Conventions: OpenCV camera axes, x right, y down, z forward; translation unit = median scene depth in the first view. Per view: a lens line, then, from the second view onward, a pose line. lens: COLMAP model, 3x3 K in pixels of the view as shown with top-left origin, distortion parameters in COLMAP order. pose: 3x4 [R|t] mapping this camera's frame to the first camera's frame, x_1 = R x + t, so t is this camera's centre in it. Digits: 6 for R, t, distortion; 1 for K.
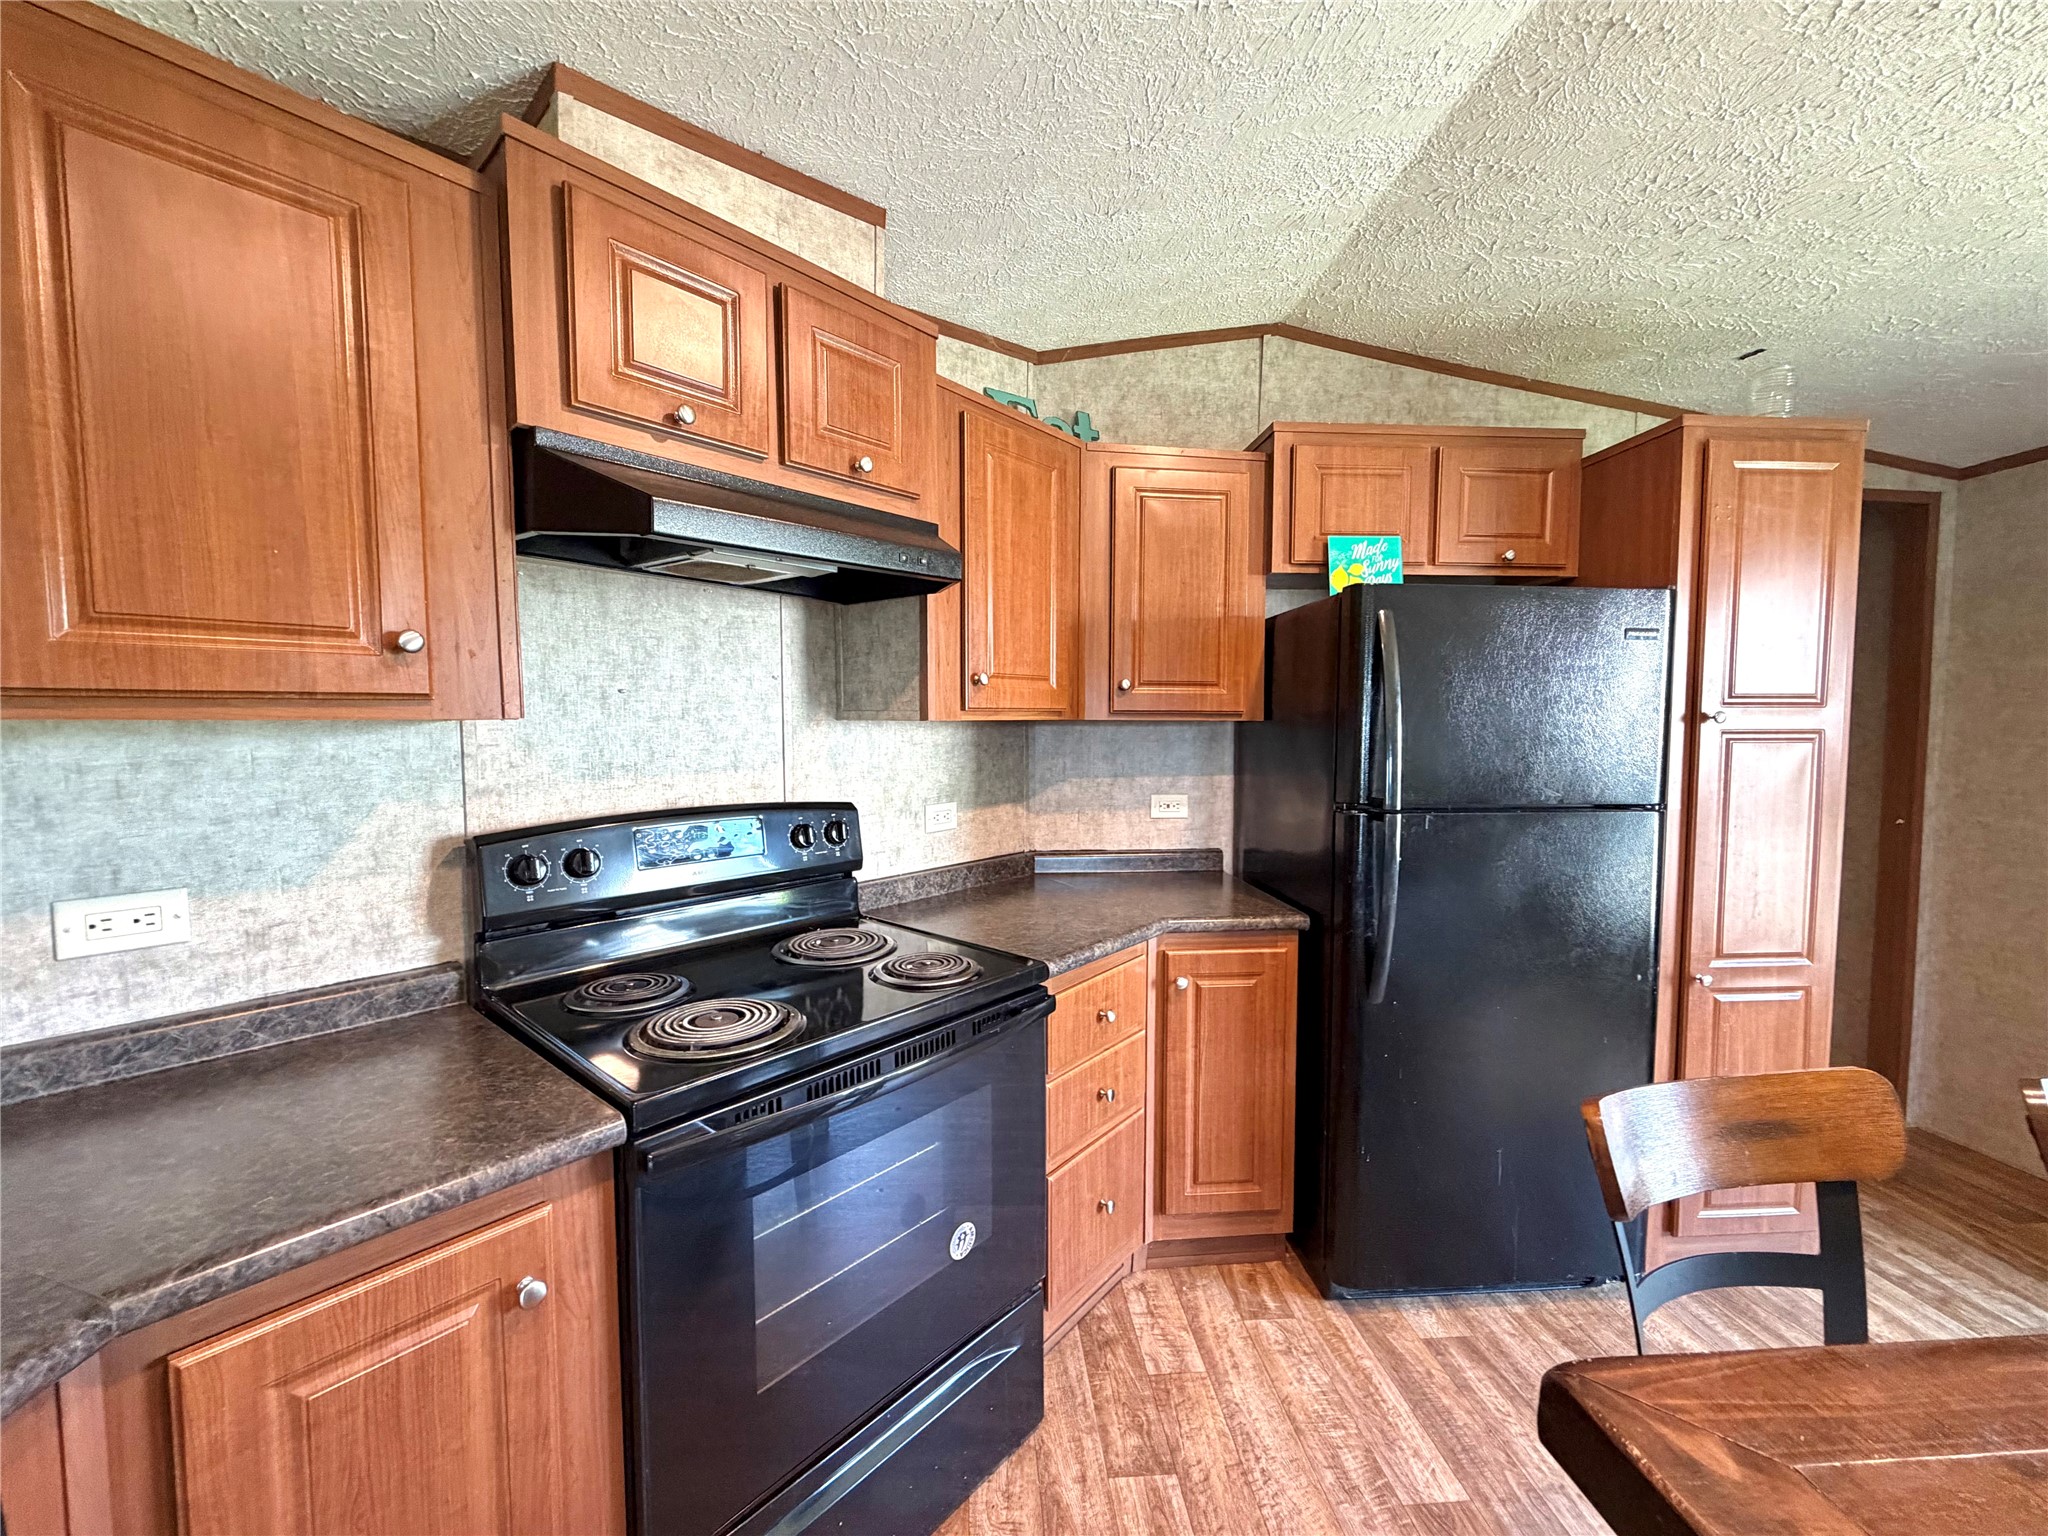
lens RADIAL K [[817.4, 0, 1020.8], [0, 817.4, 769.9], [0, 0, 1]] dist [0.001881, 0.000362]
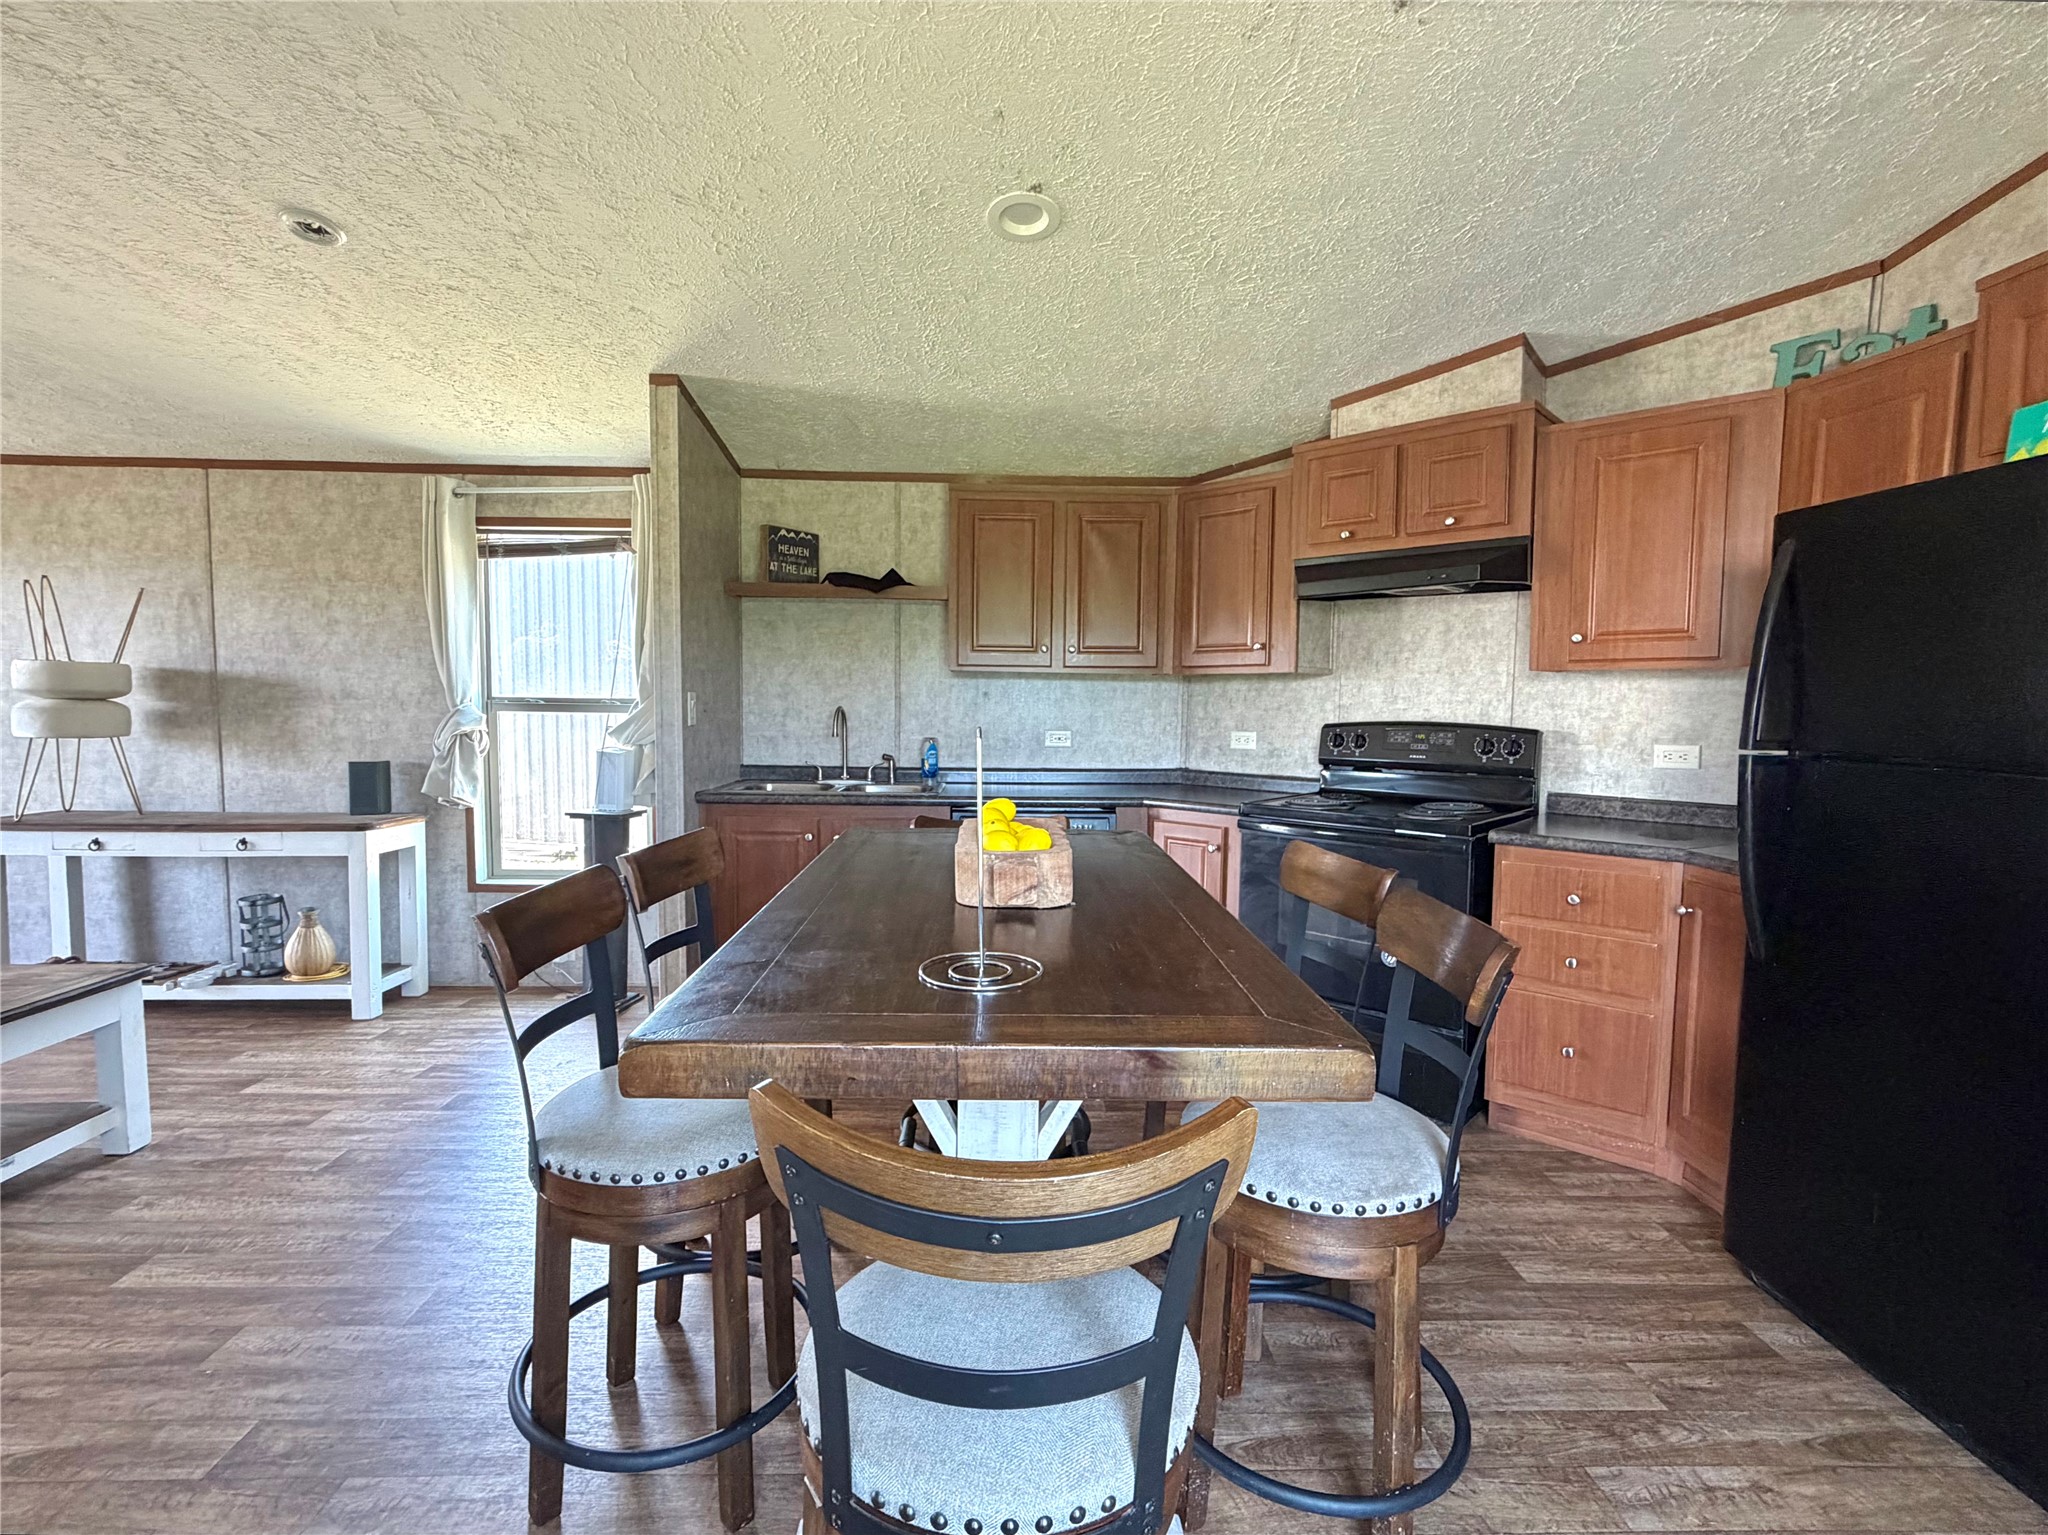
lens RADIAL K [[953.4, 0, 1033.2], [0, 953.4, 770.2], [0, 0, 1]] dist [0.008220, -0.001660]
pose [[-0.027219, 0.078078, -0.996576, 1.581254], [-0.066183, 0.994617, 0.079732, 0.037202], [0.997436, 0.068127, -0.021905, 0.176134]]
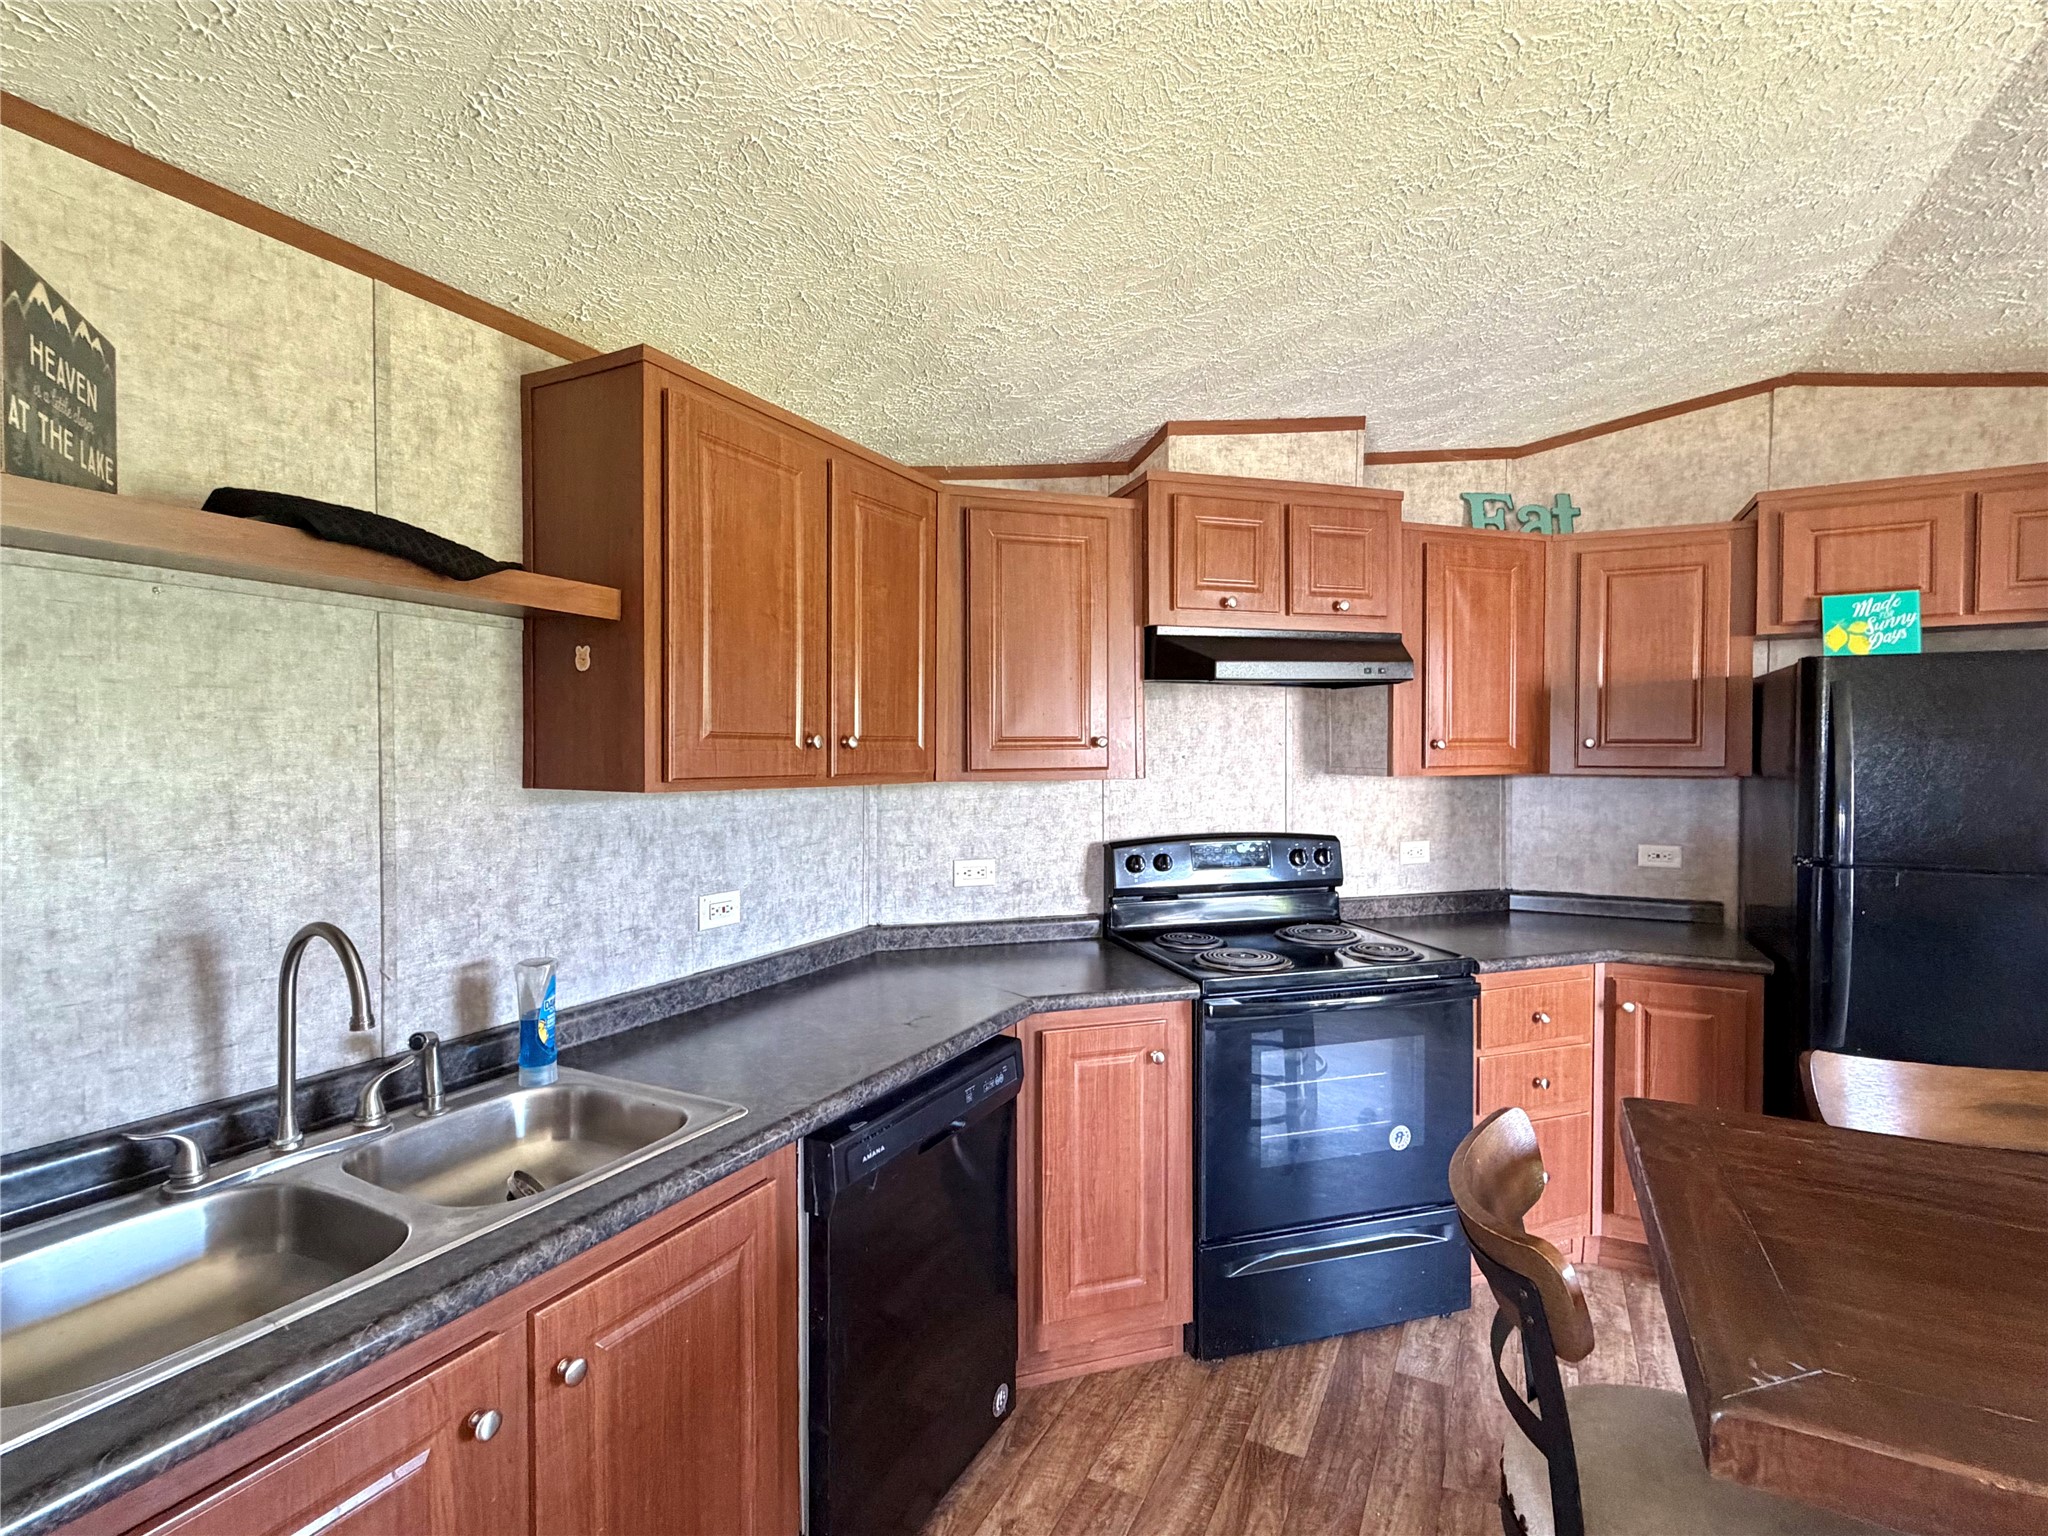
lens RADIAL K [[953.4, 0, 1030.2], [0, 953.4, 768.0], [0, 0, 1]] dist [0.008220, -0.001660]
pose [[0.851479, 0.008455, -0.524321, 0.199010], [-0.029089, 0.999092, -0.031129, -0.008093], [0.523582, 0.041758, 0.850952, -0.639967]]
